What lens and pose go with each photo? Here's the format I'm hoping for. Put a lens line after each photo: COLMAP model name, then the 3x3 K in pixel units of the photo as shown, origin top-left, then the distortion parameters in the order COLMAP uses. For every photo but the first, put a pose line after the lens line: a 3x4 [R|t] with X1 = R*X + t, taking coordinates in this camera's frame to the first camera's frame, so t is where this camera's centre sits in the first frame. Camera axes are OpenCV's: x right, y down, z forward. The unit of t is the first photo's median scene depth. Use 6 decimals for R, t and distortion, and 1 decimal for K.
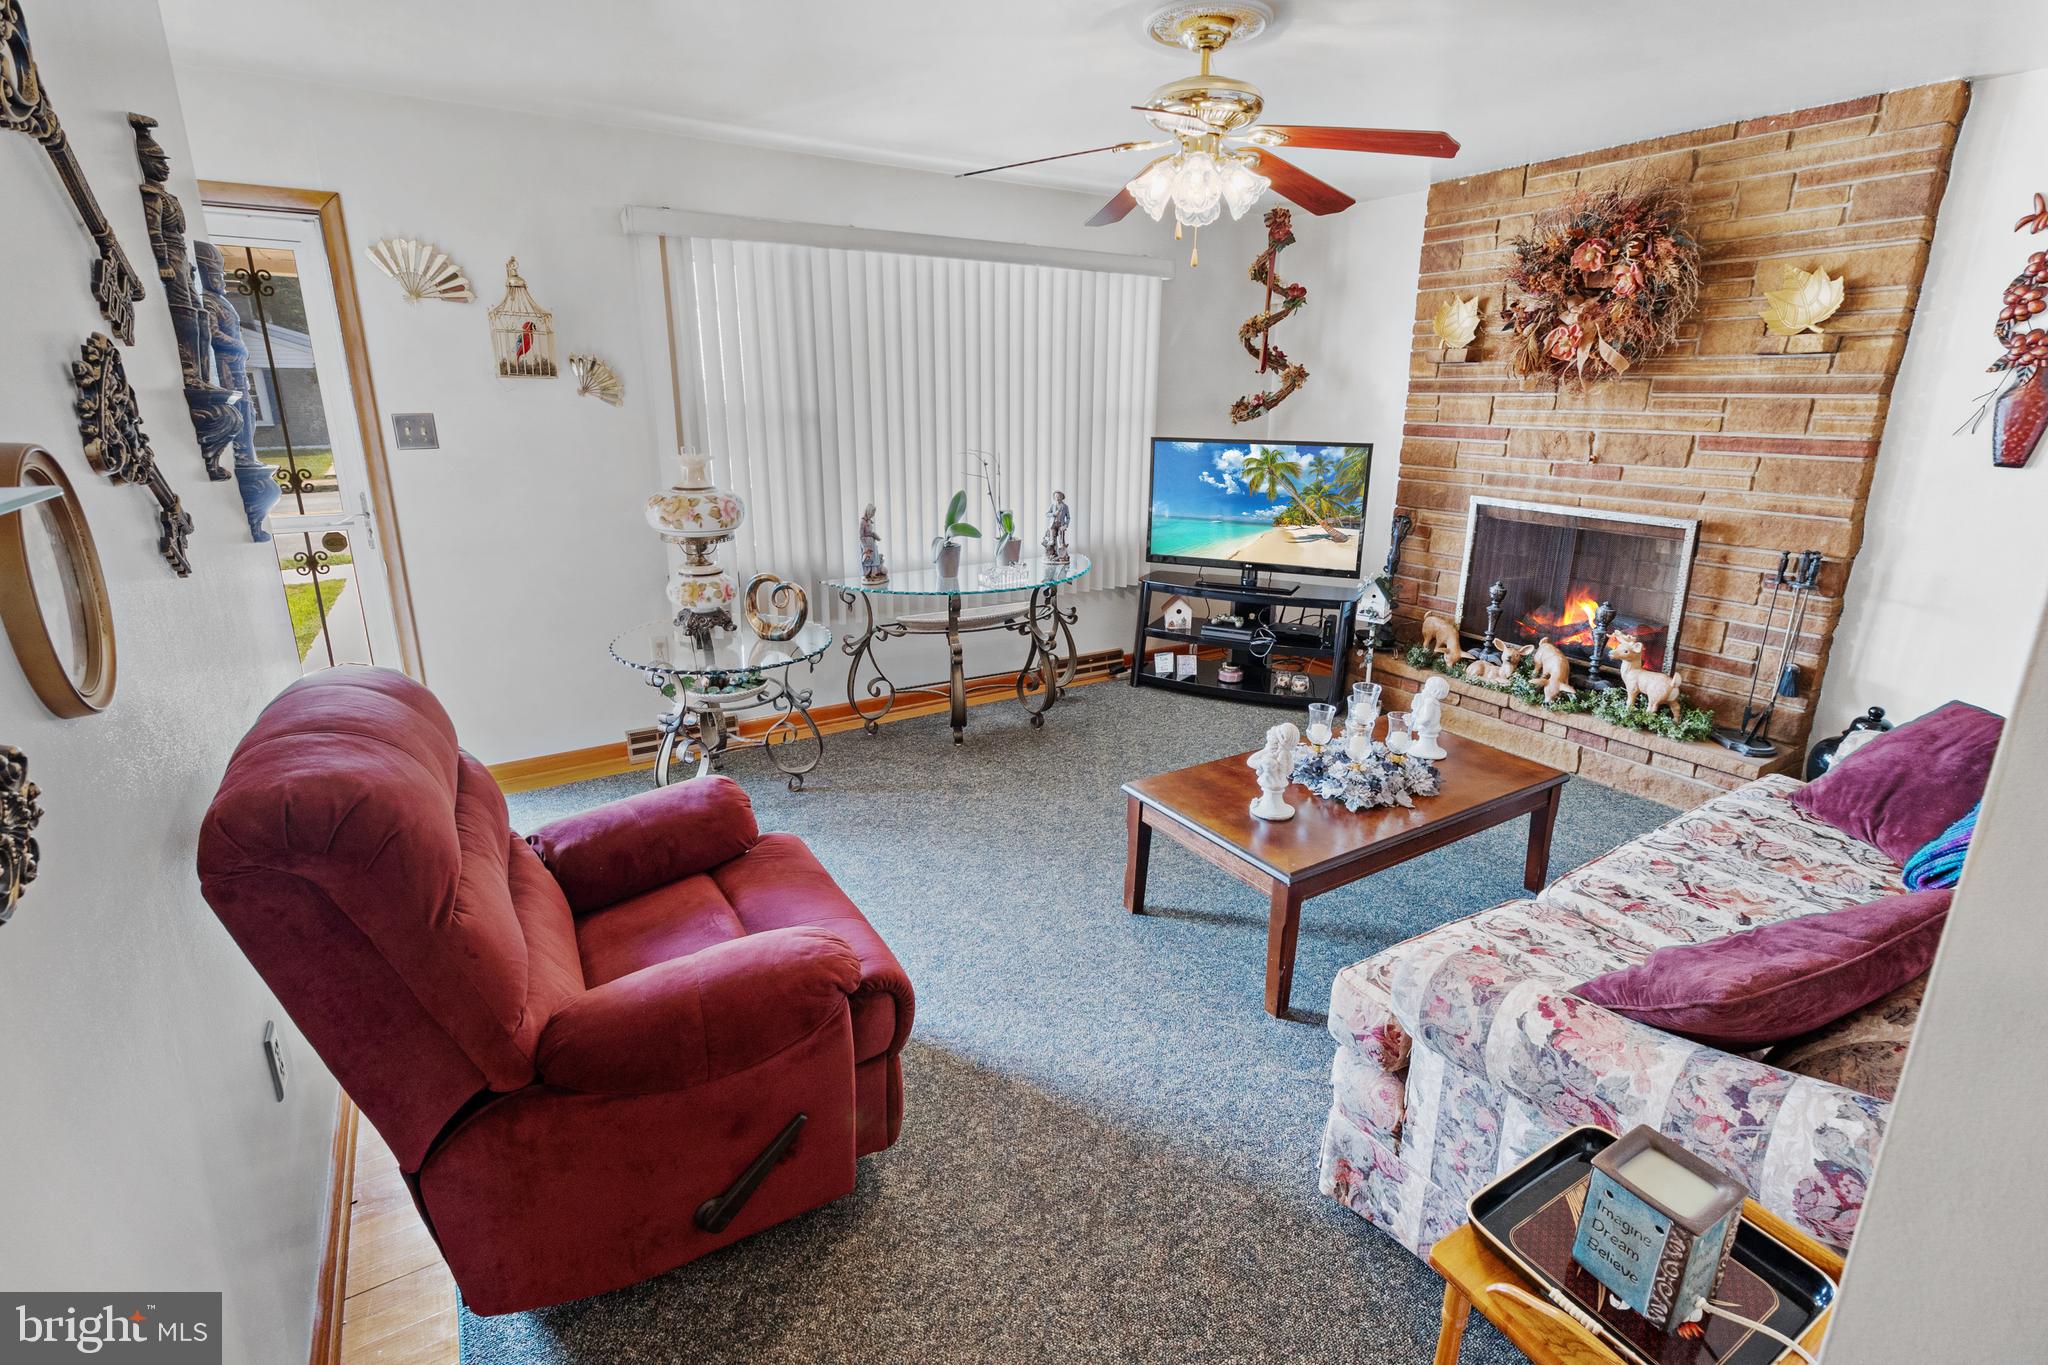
lens RADIAL K [[935.1, 0, 1033.4], [0, 935.1, 660.4], [0, 0, 1]] dist [0.001240, 0.000026]
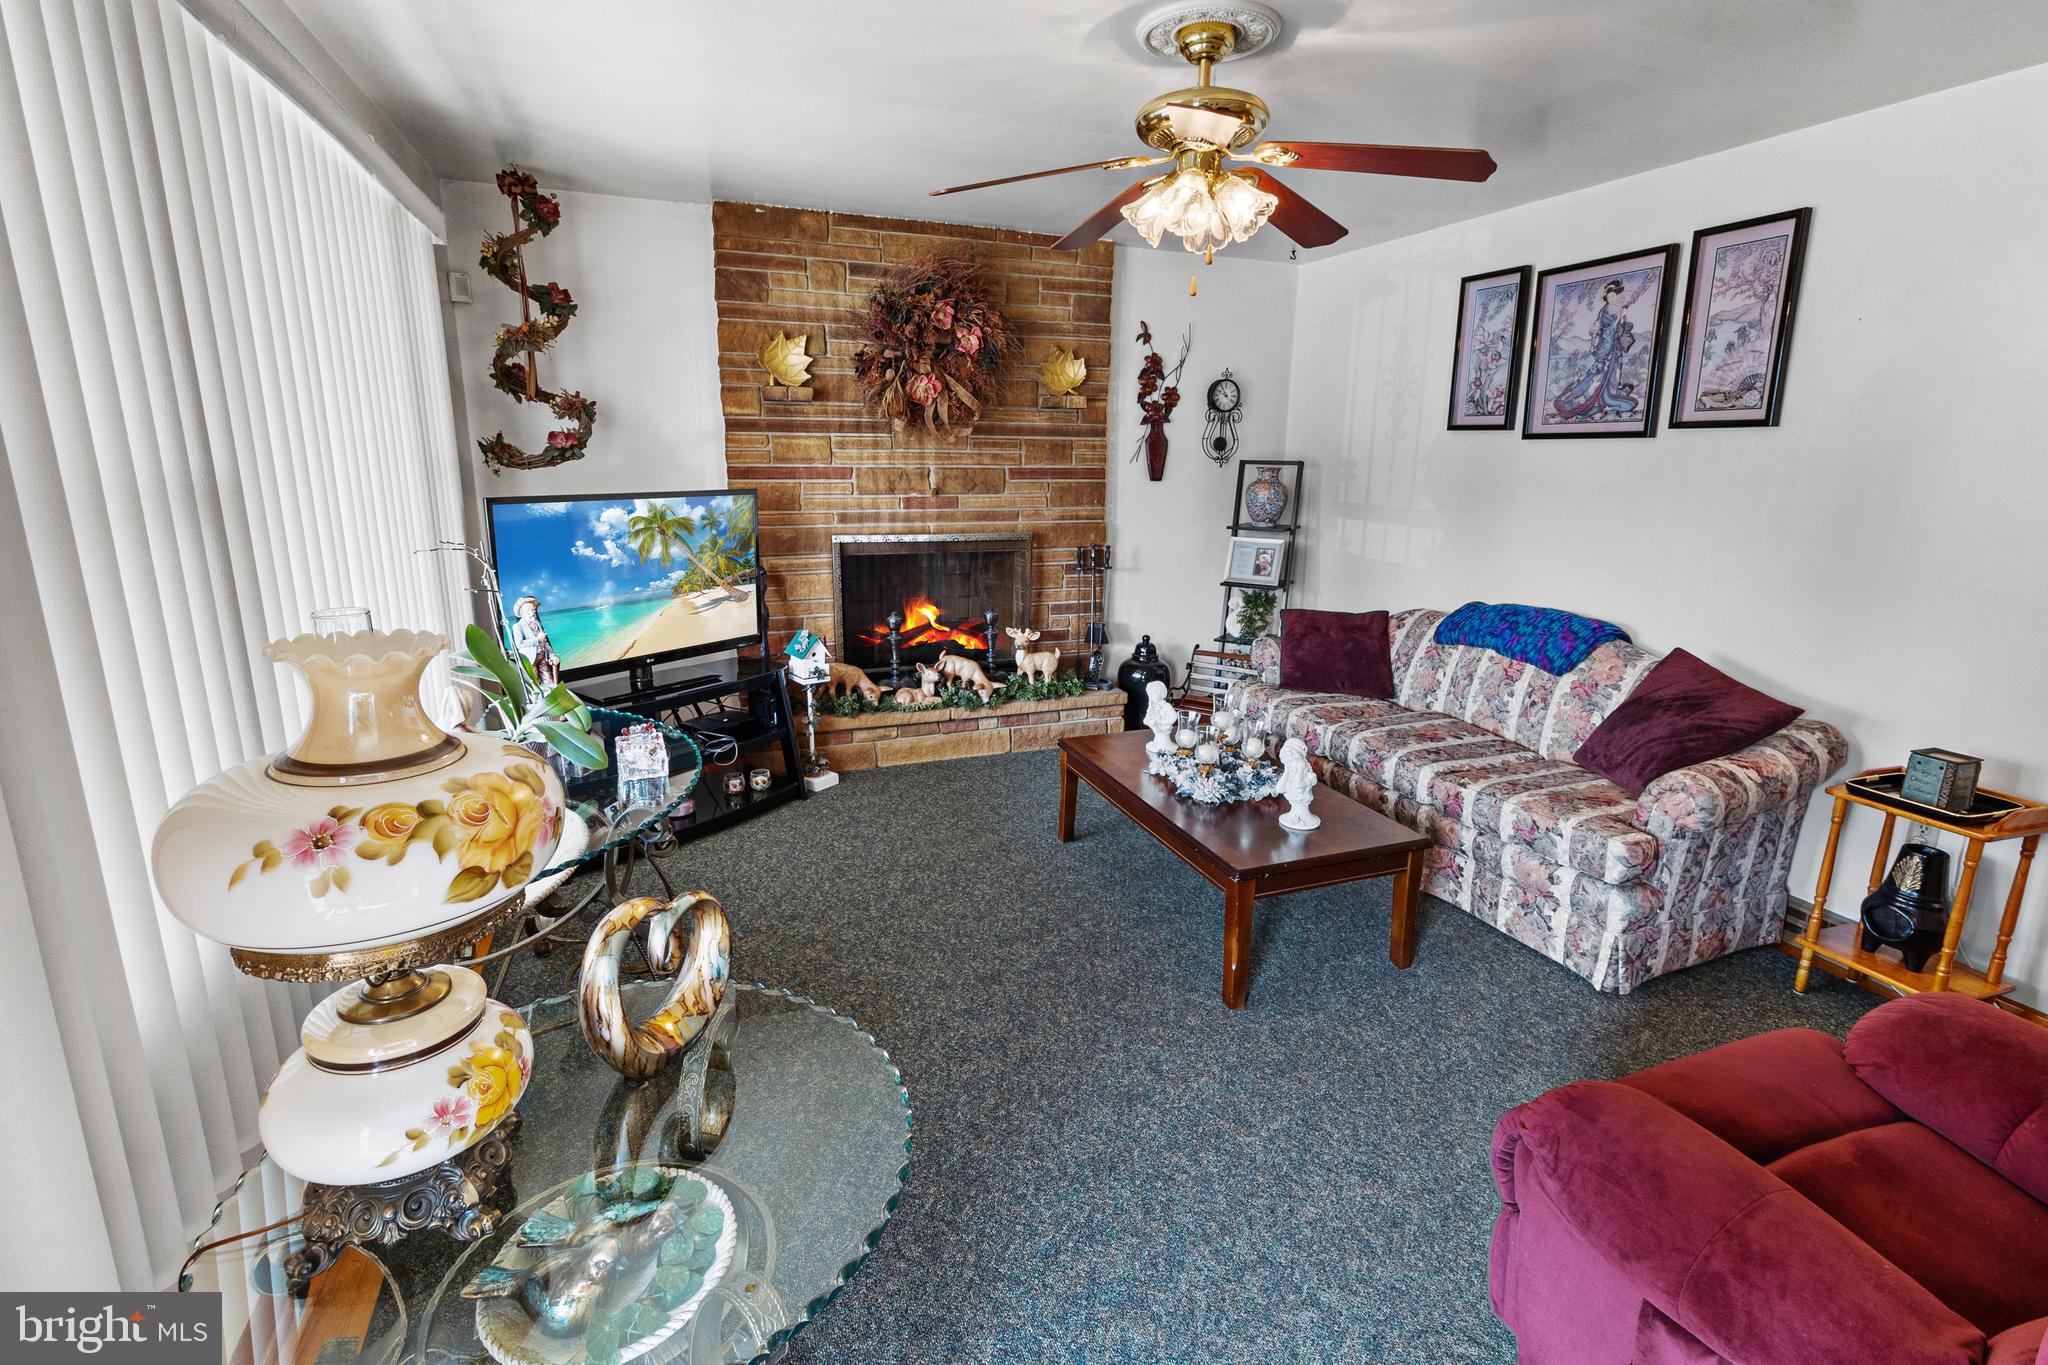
lens RADIAL K [[935.1, 0, 1033.4], [0, 935.1, 660.4], [0, 0, 1]] dist [0.001240, 0.000026]
pose [[0.197694, -0.219407, 0.955394, -0.497269], [0.260440, 0.951358, 0.164589, -0.168814], [-0.945033, 0.216284, 0.245220, 0.625336]]
